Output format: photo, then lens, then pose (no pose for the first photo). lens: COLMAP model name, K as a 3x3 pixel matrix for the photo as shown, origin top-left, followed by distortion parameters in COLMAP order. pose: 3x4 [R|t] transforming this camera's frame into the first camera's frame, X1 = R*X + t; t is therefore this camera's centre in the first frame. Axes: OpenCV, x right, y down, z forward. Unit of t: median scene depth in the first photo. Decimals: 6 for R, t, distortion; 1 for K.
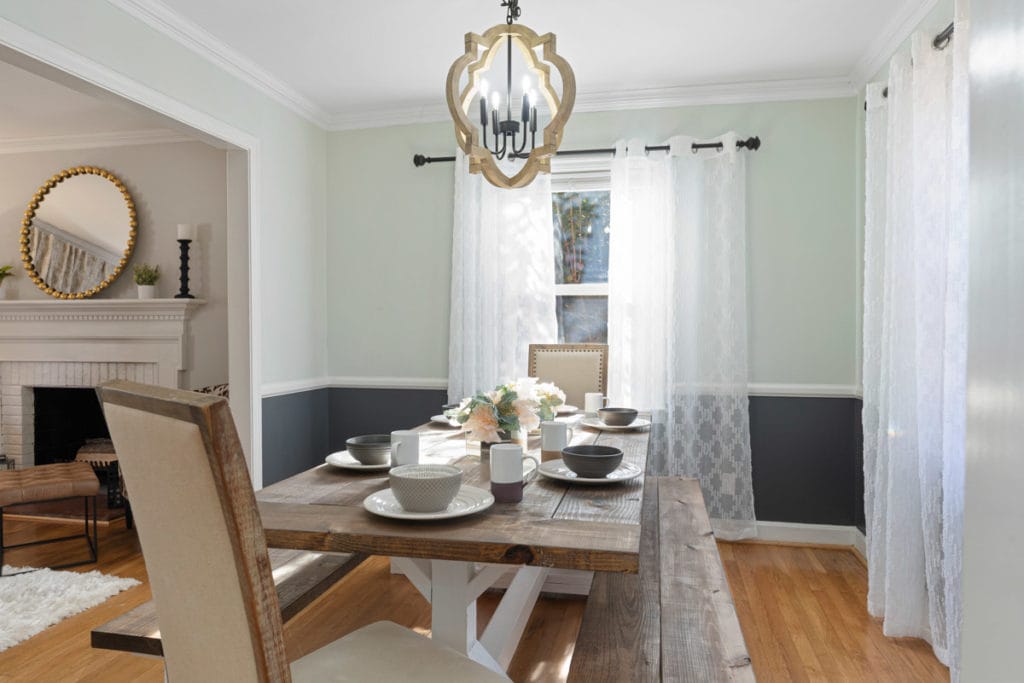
lens RADIAL K [[704.2, 0, 511.1], [0, 704.2, 336.3], [0, 0, 1]] dist [-0.007781, -0.002562]
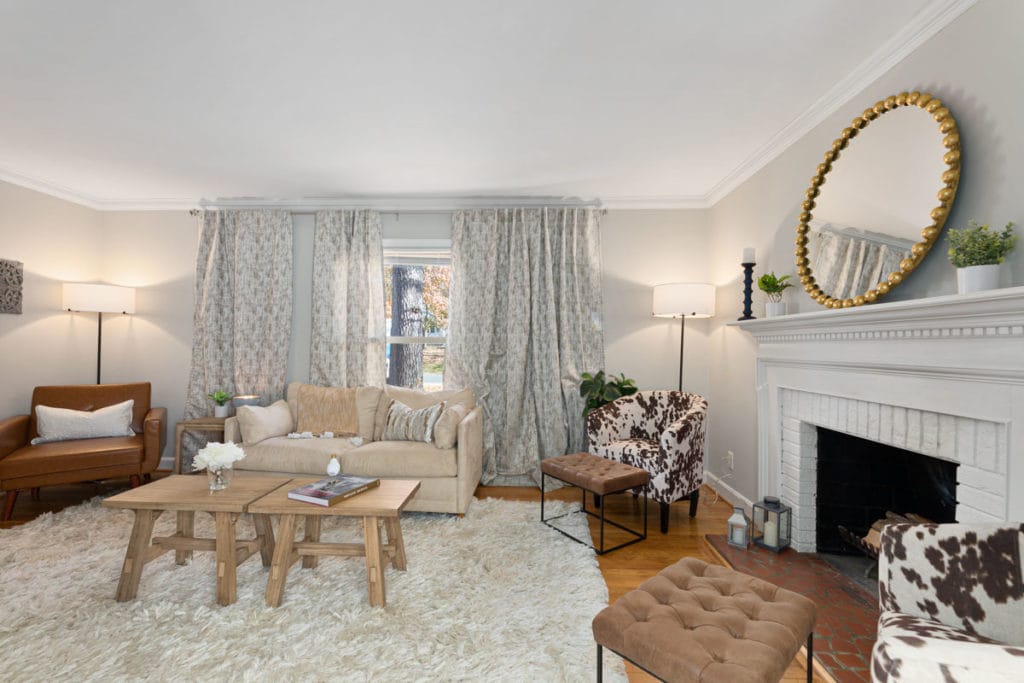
lens RADIAL K [[437.1, 0, 511.0], [0, 437.1, 341.6], [0, 0, 1]] dist [-0.013086, 0.000185]
pose [[0.161408, -0.006410, -0.986867, -0.261213], [-0.034354, 0.999336, -0.012110, -0.003803], [0.986290, 0.035858, 0.161081, 0.601928]]
